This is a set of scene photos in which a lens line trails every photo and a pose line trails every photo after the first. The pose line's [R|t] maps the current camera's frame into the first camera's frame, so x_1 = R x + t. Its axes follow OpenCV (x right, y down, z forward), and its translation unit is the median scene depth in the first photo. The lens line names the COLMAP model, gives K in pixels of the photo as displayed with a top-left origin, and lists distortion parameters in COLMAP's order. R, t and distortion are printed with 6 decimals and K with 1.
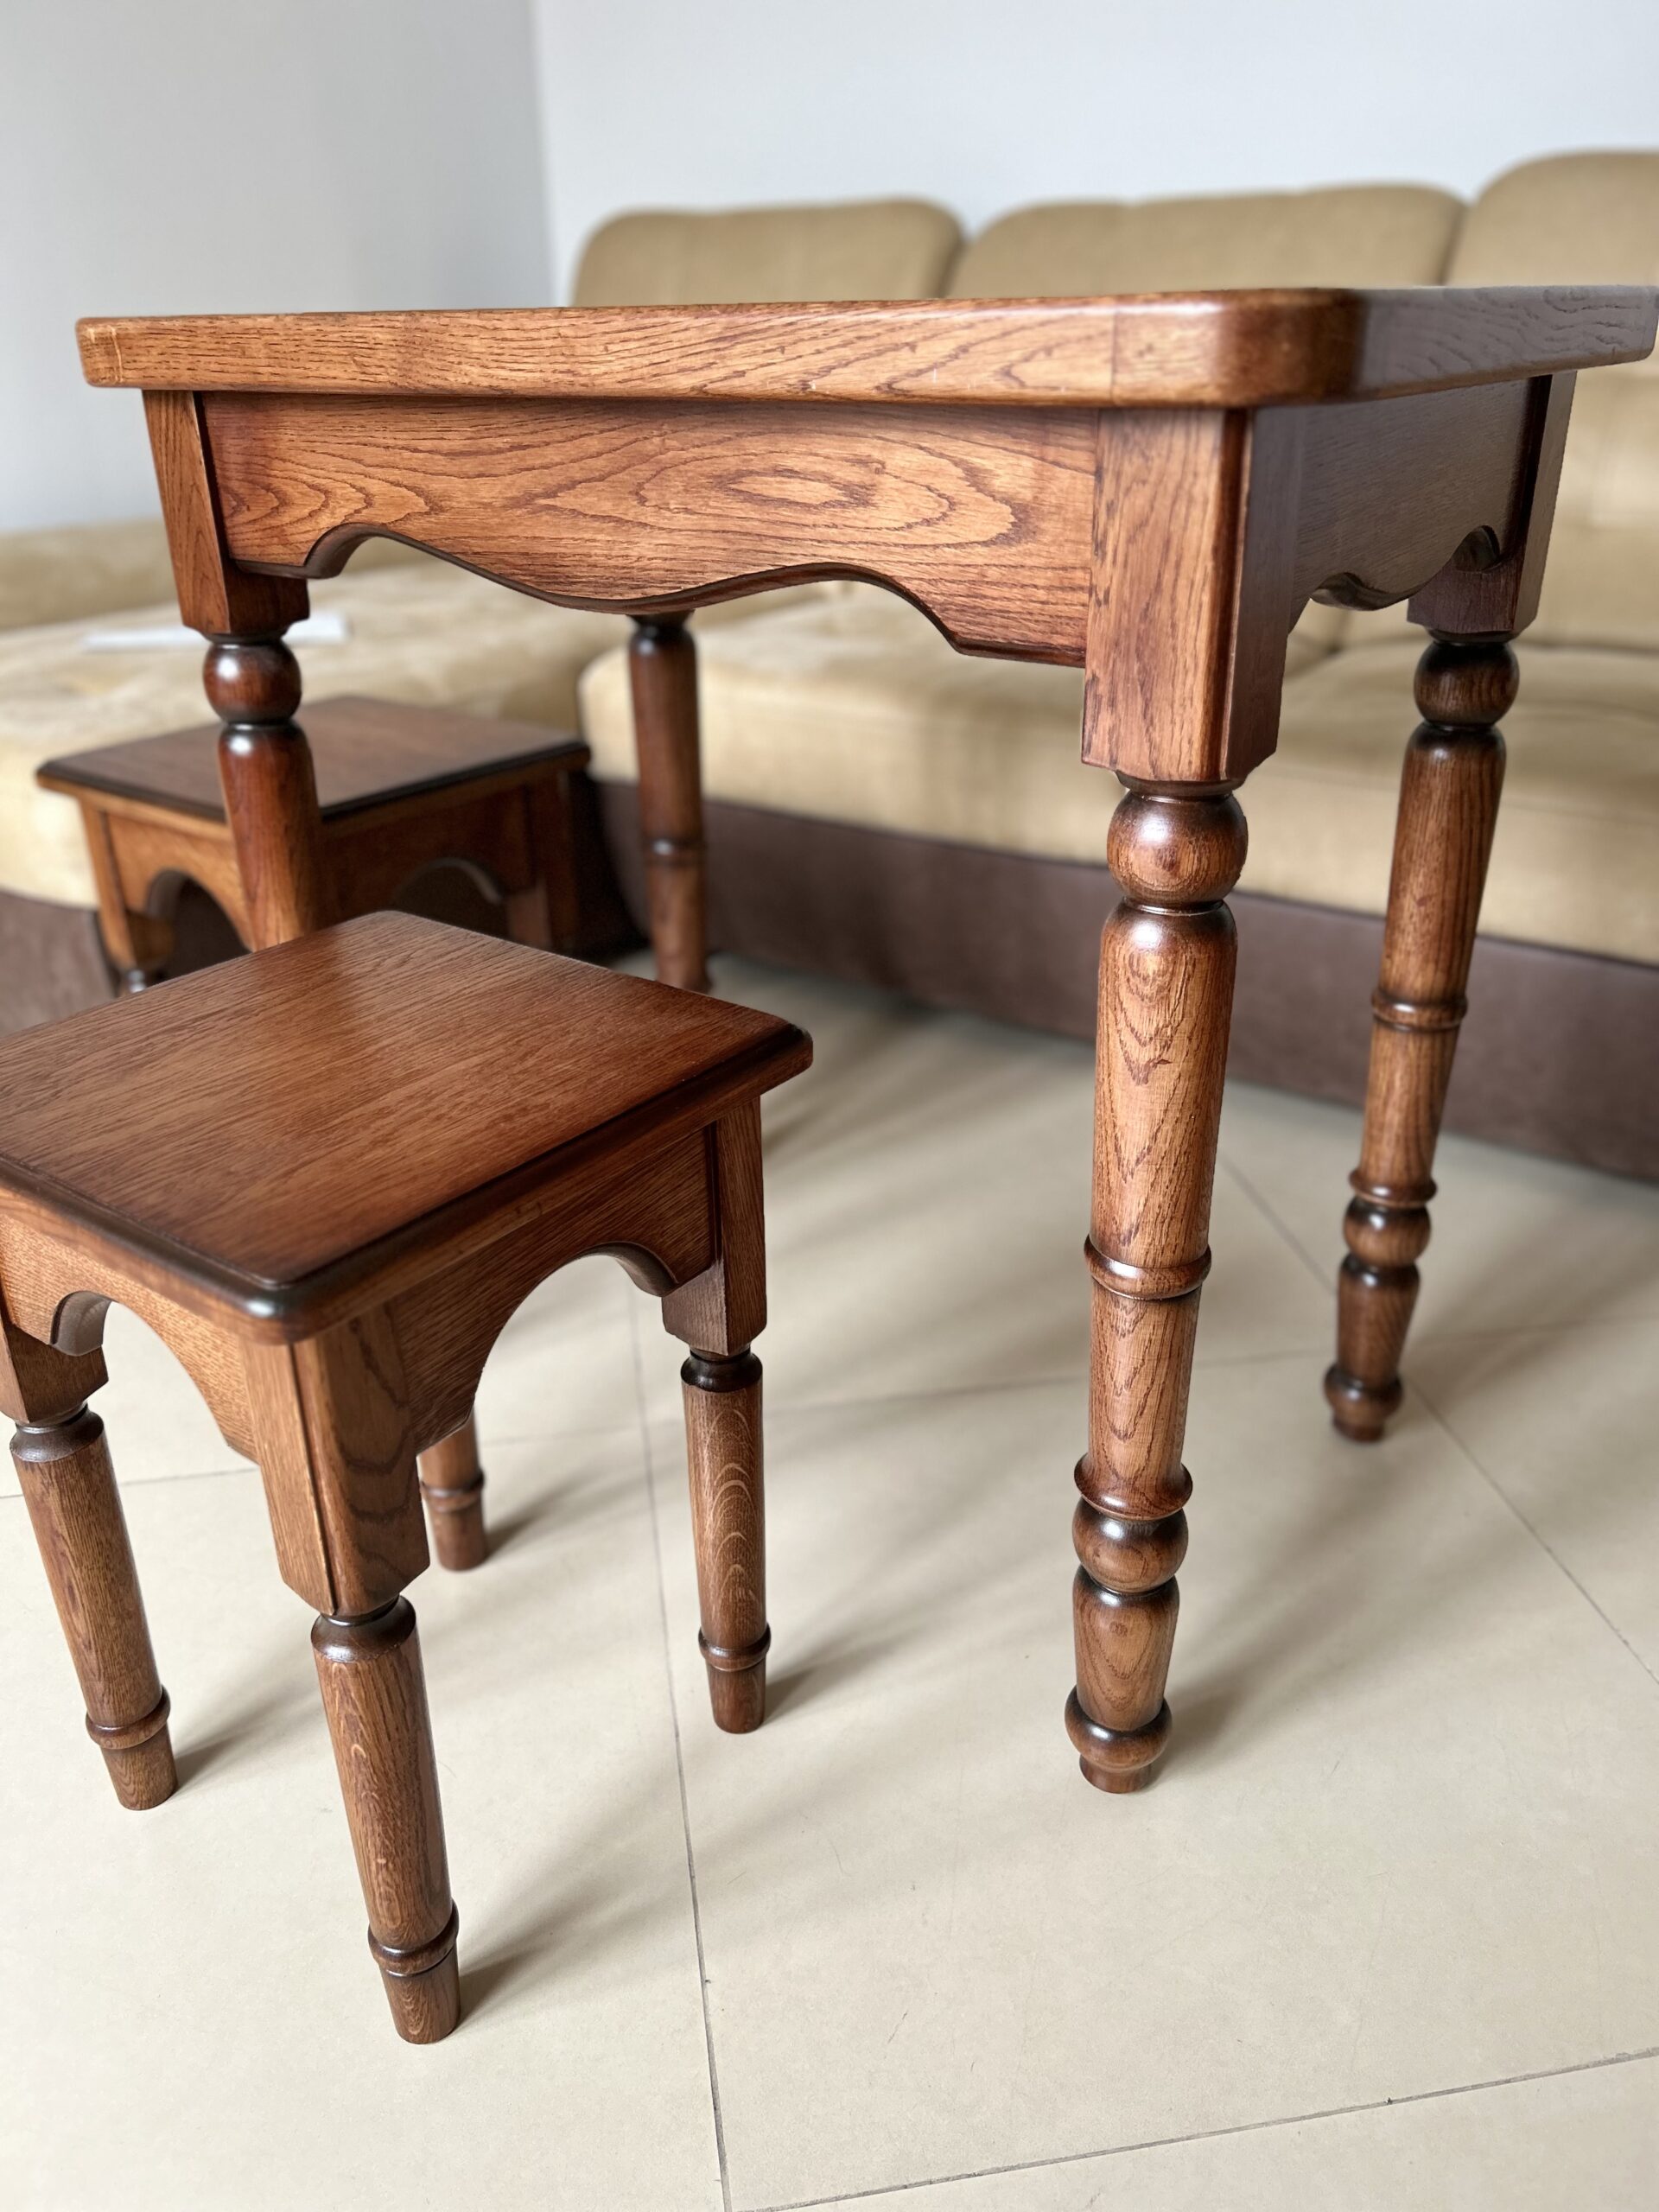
lens RADIAL K [[1671.3, 0, 812.0], [0, 1671.3, 1096.3], [0, 0, 1]] dist [0.046217, -0.059807]
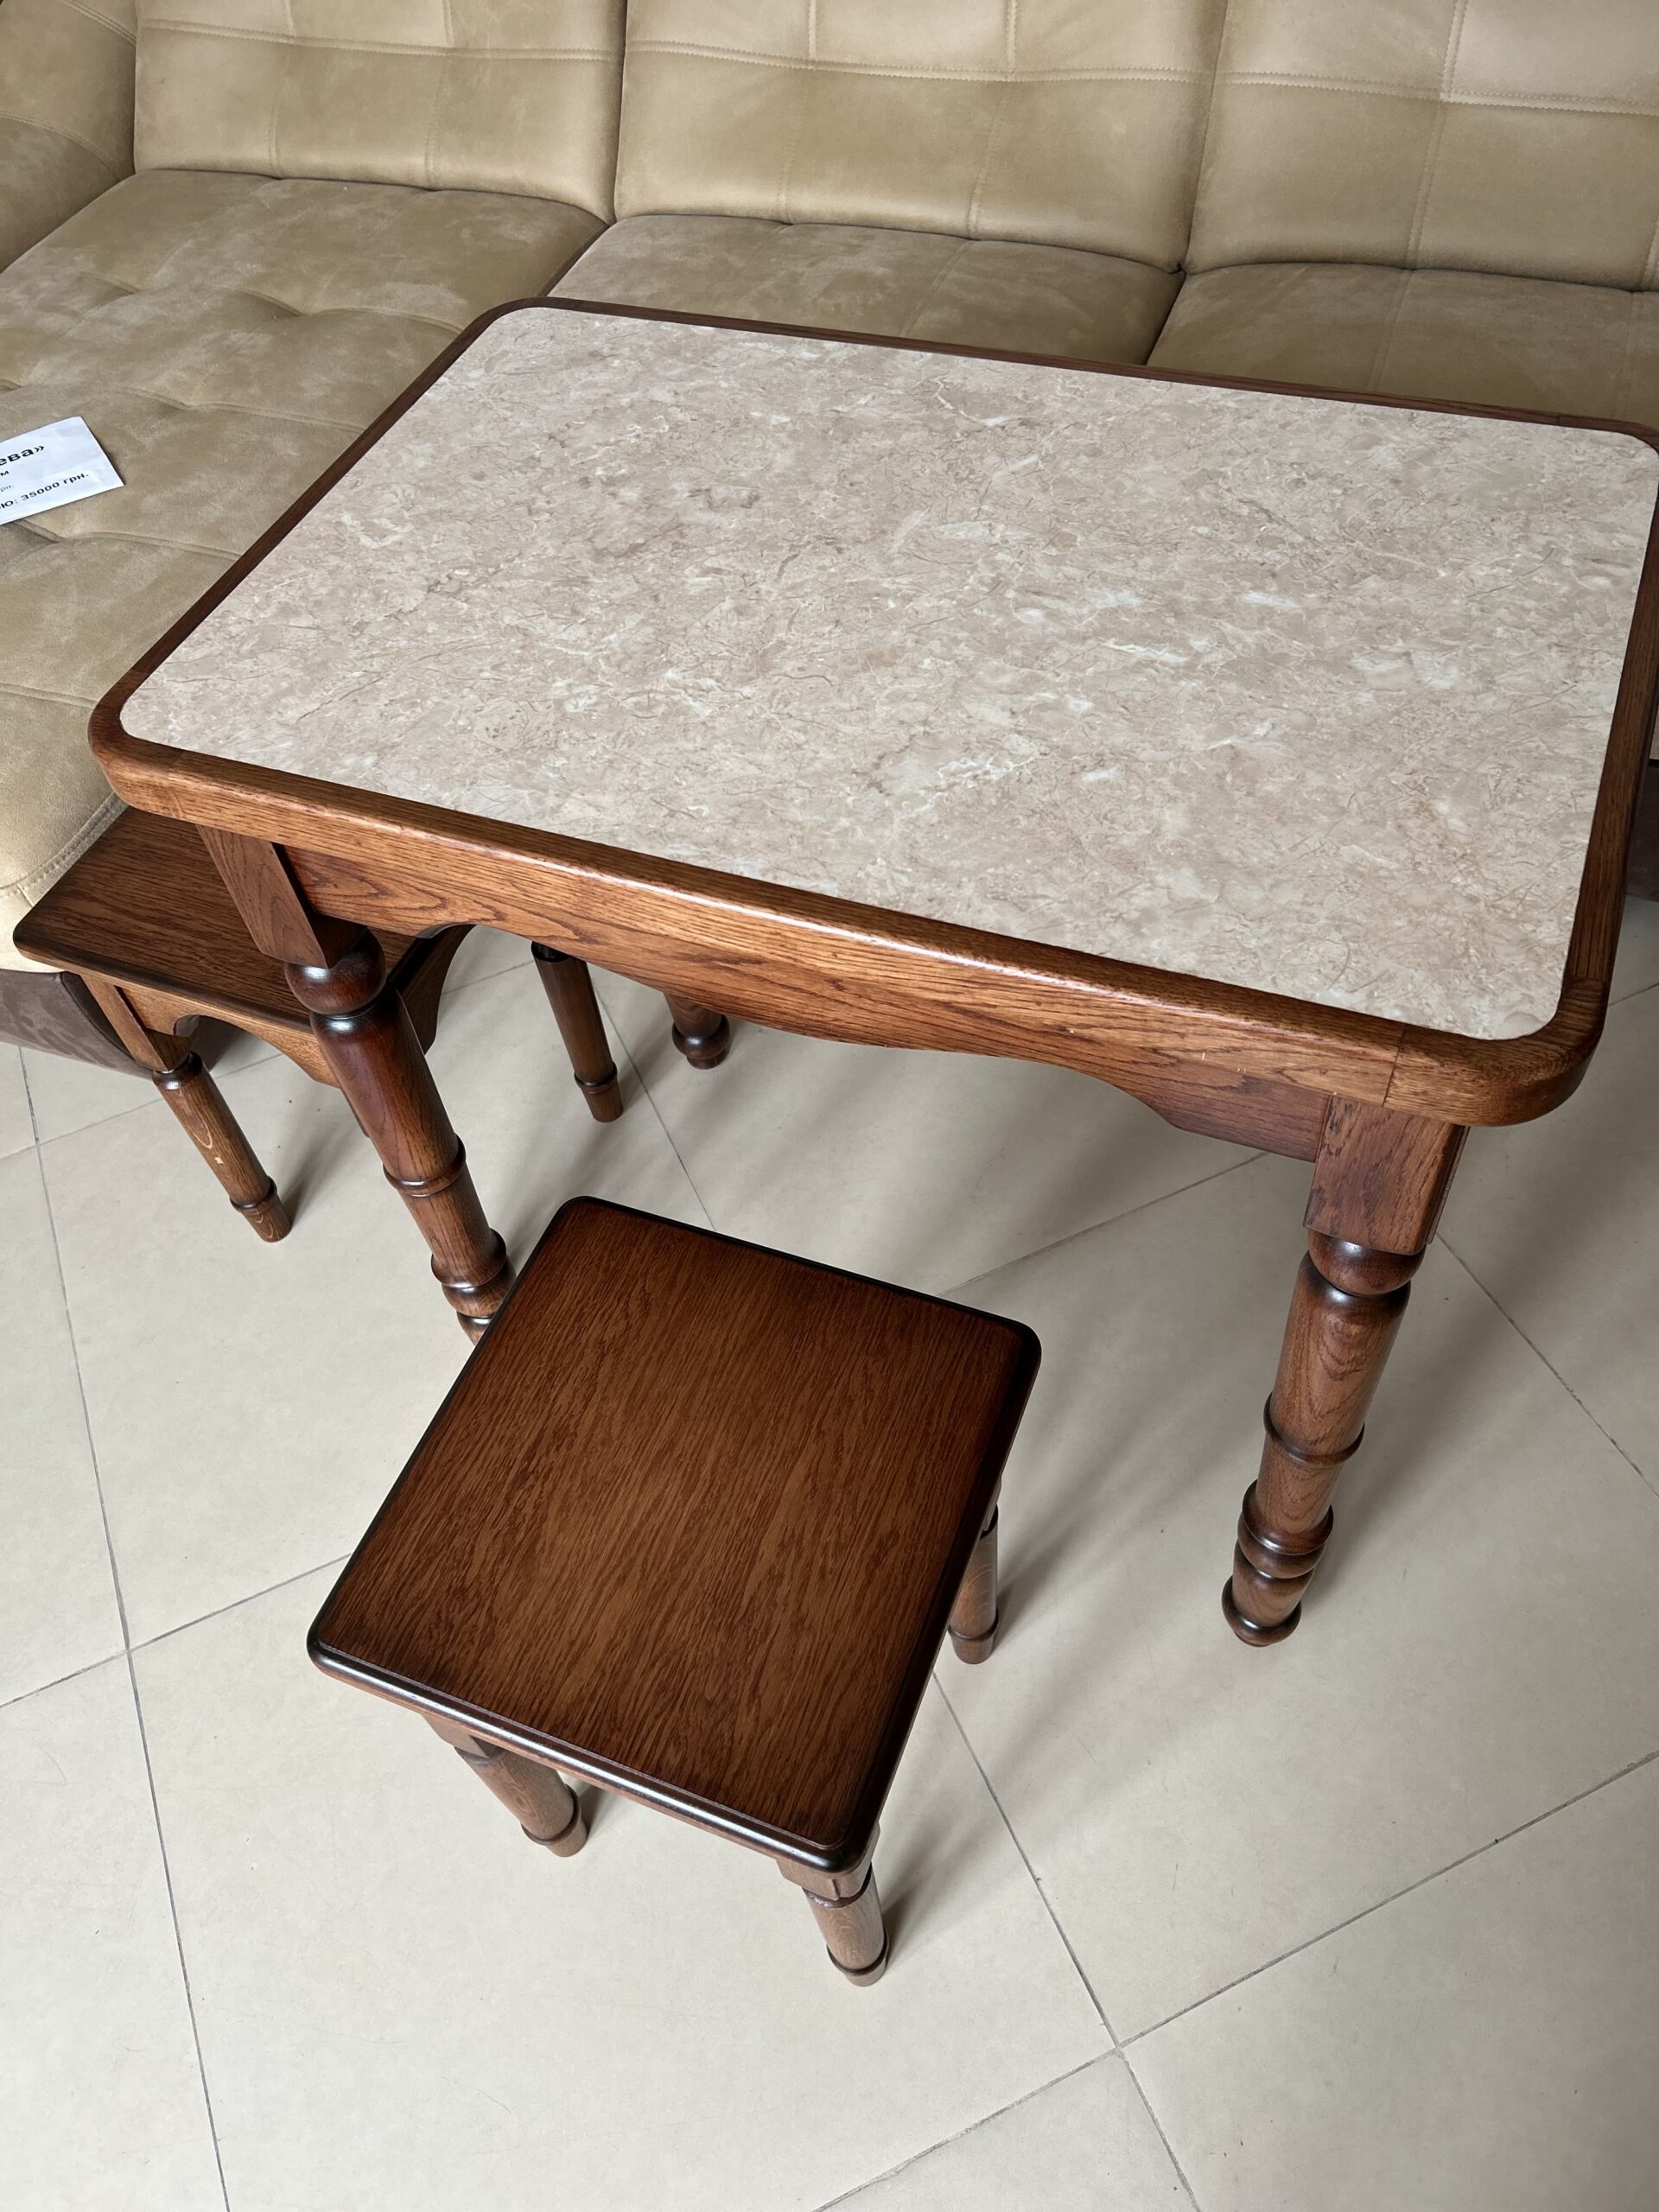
lens RADIAL K [[1671.3, 0, 818.0], [0, 1671.3, 1102.2], [0, 0, 1]] dist [0.046217, -0.059807]
pose [[0.963263, -0.245664, 0.108509, -0.242329], [0.174194, 0.879042, 0.443781, -0.747434], [-0.204405, -0.408576, 0.889542, 0.030985]]
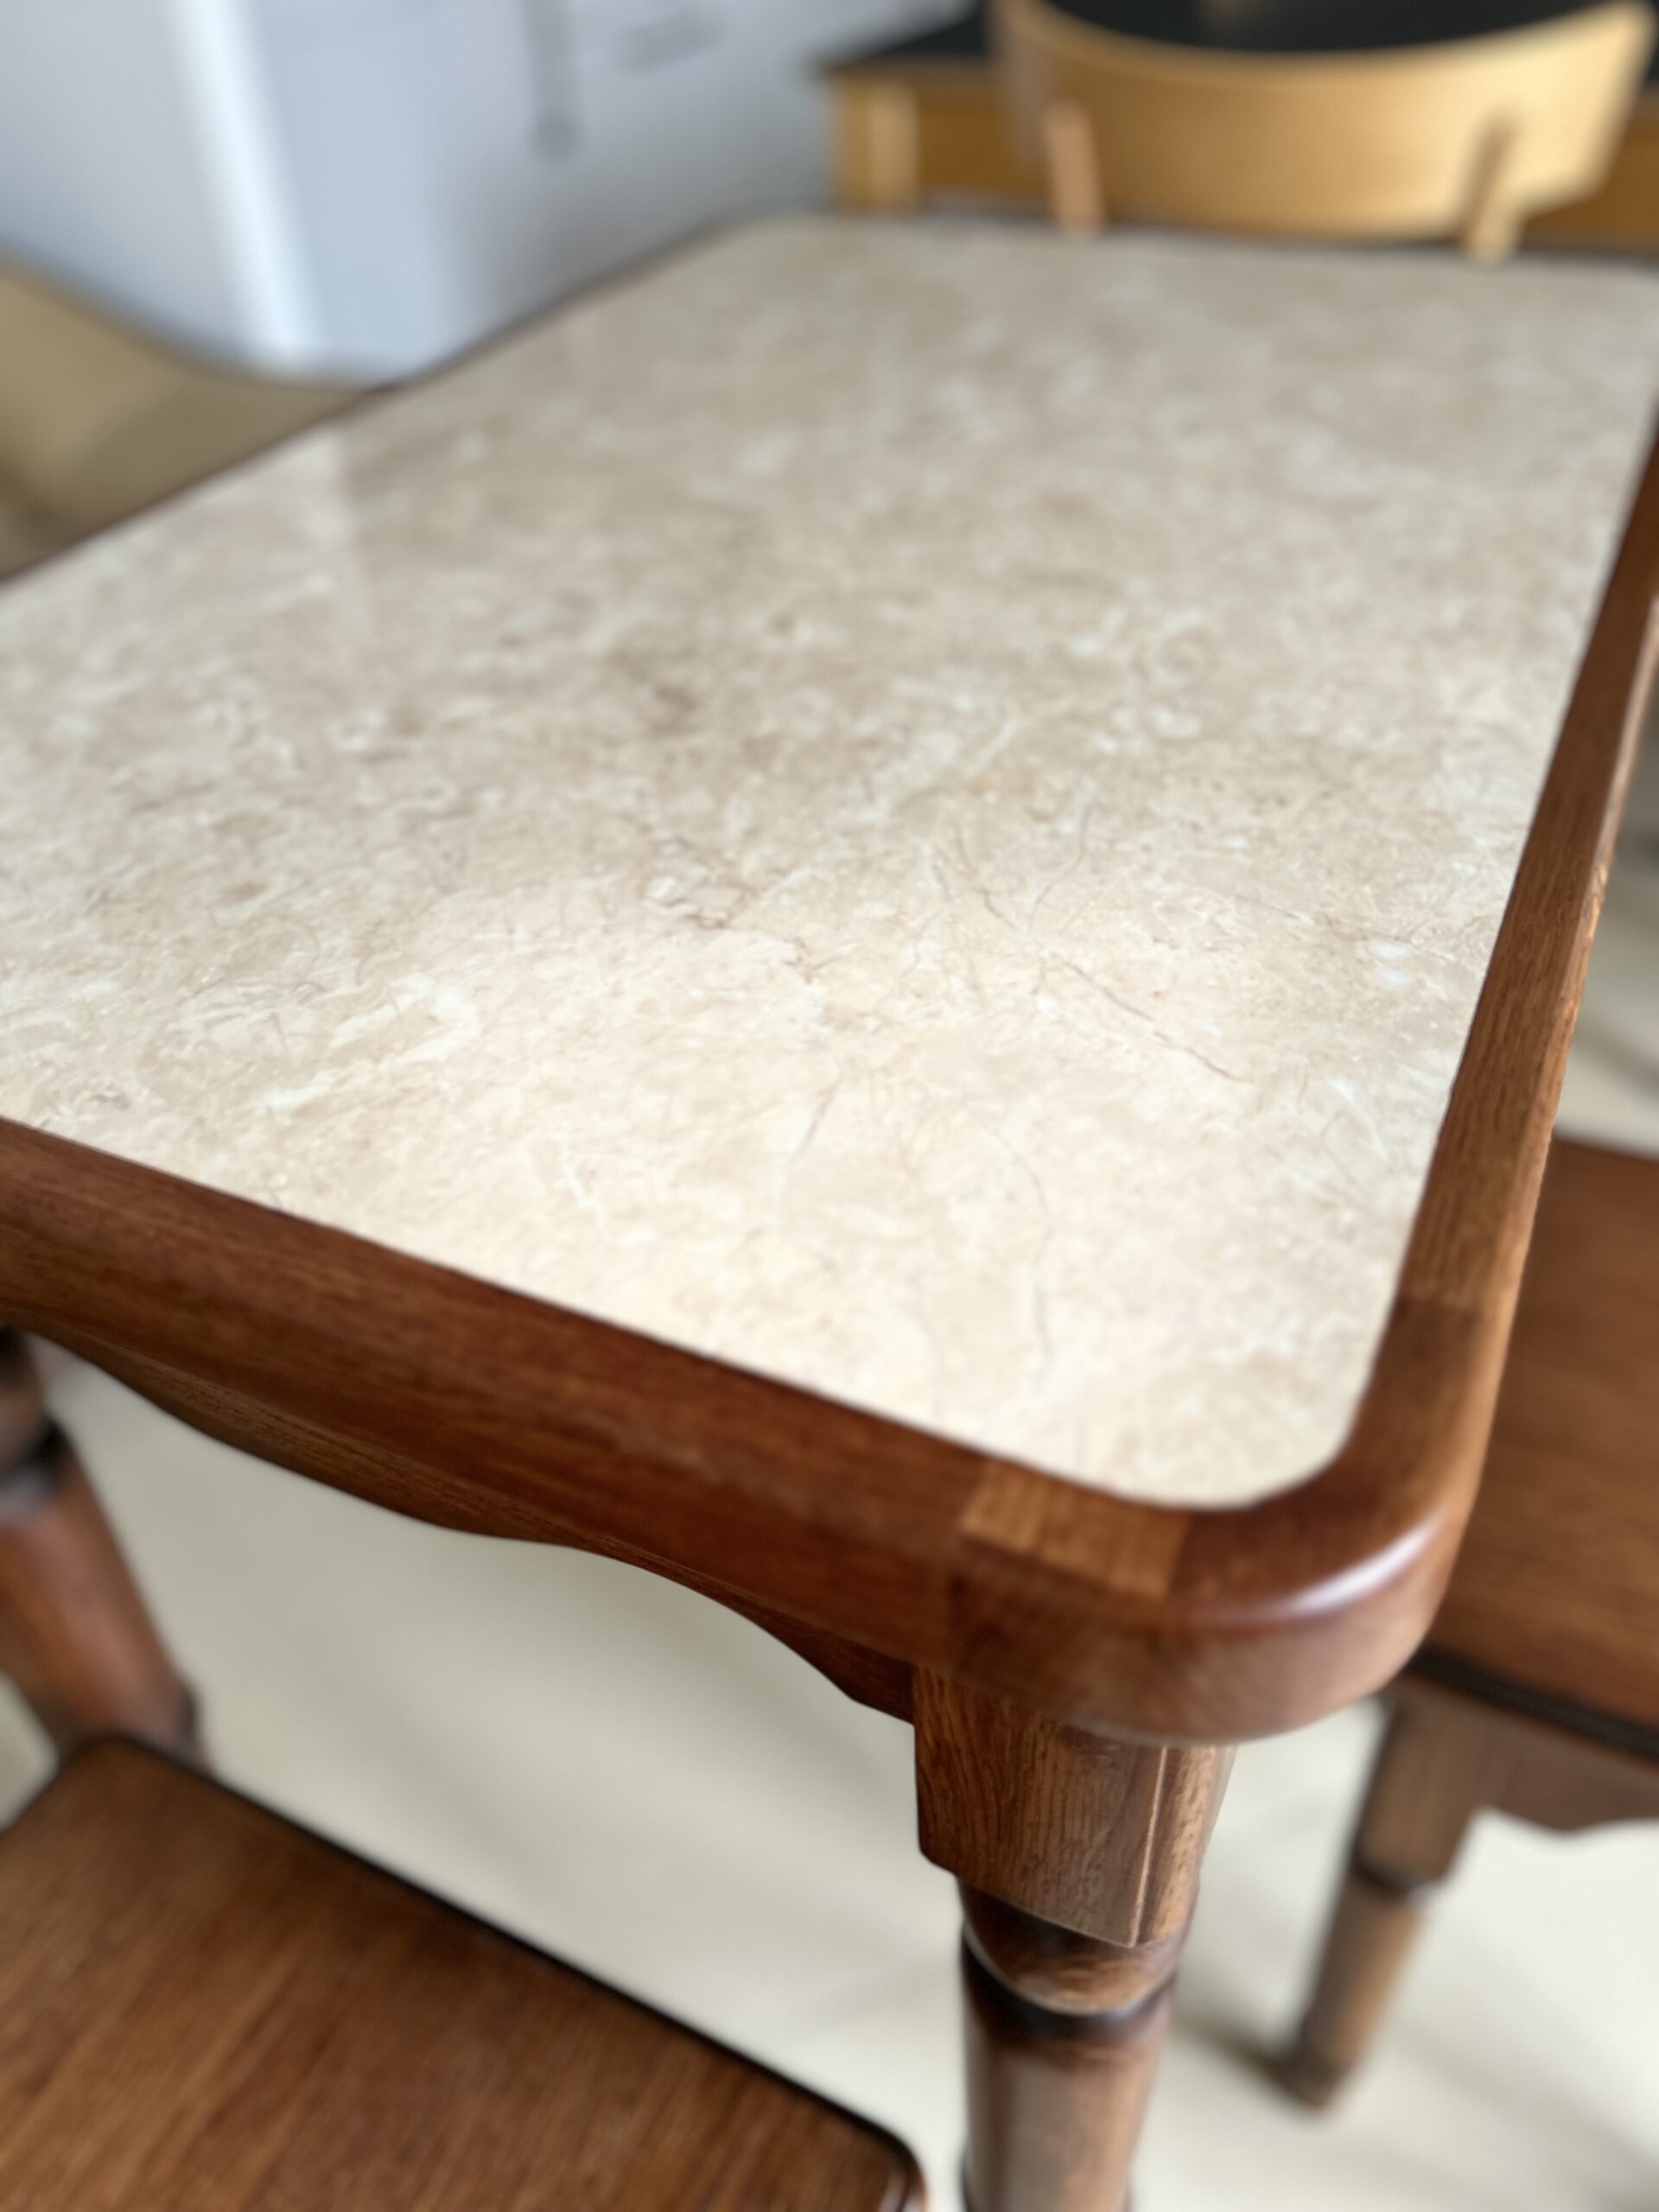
lens RADIAL K [[1671.3, 0, 812.3], [0, 1671.3, 1103.9], [0, 0, 1]] dist [0.046217, -0.059807]
pose [[-0.201043, -0.598337, 0.775612, -0.678569], [0.459680, 0.641563, 0.614078, -0.828254], [-0.865029, 0.479990, 0.146062, 1.197647]]
